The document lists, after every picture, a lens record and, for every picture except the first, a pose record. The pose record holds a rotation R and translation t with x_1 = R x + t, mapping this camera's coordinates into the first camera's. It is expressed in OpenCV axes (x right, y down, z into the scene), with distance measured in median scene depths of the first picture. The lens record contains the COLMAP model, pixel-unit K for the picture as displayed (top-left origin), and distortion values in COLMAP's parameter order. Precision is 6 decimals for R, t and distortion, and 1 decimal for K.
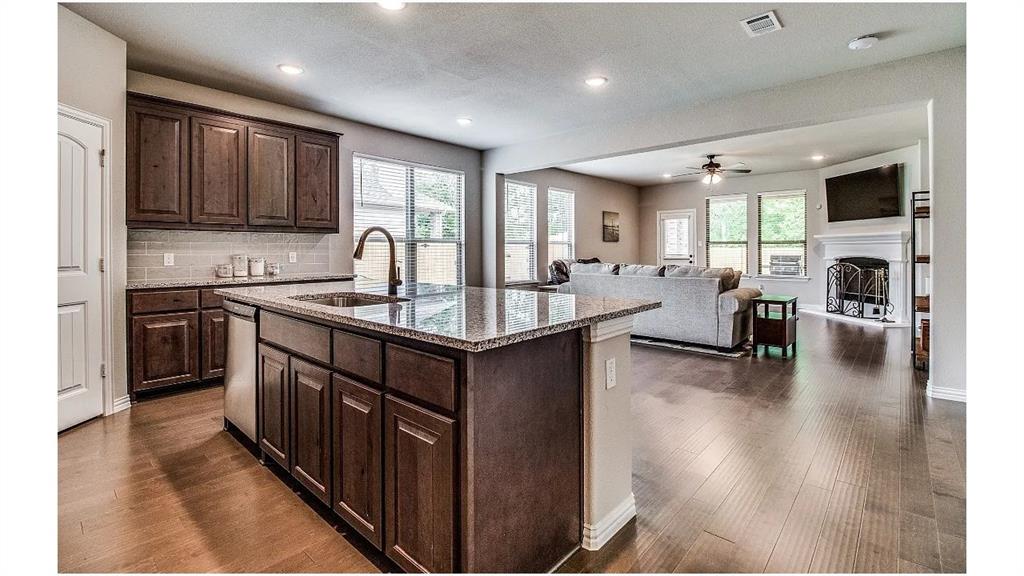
lens RADIAL K [[439.8, 0, 503.7], [0, 439.8, 250.0], [0, 0, 1]] dist [-0.000721, -0.000050]
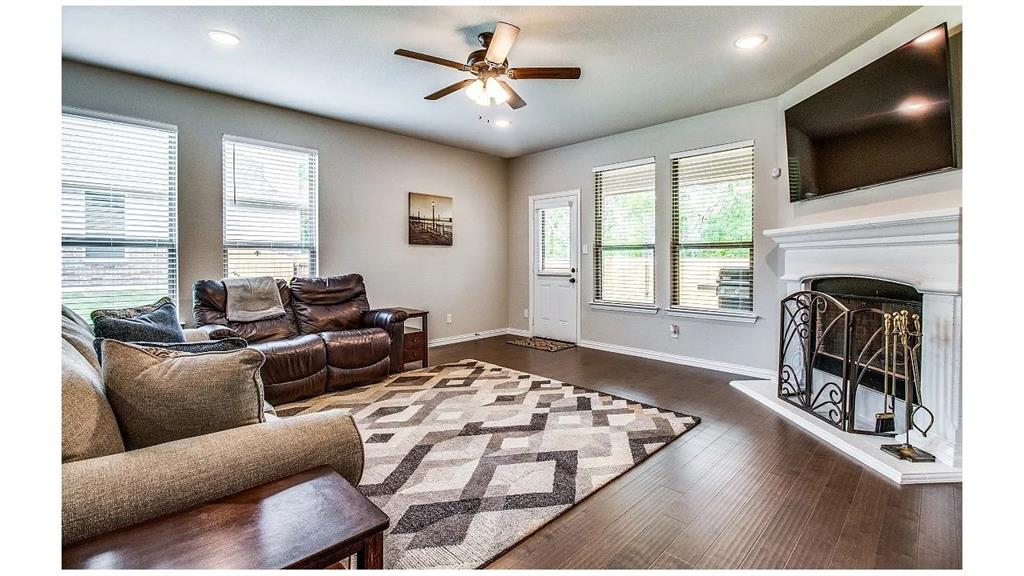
lens RADIAL K [[439.8, 0, 510.2], [0, 439.8, 263.7], [0, 0, 1]] dist [-0.000721, -0.000050]
pose [[0.999824, 0.002173, -0.018631, 0.427896], [-0.001952, 0.999928, 0.011882, -0.002348], [0.018656, -0.011843, 0.999756, 0.497330]]
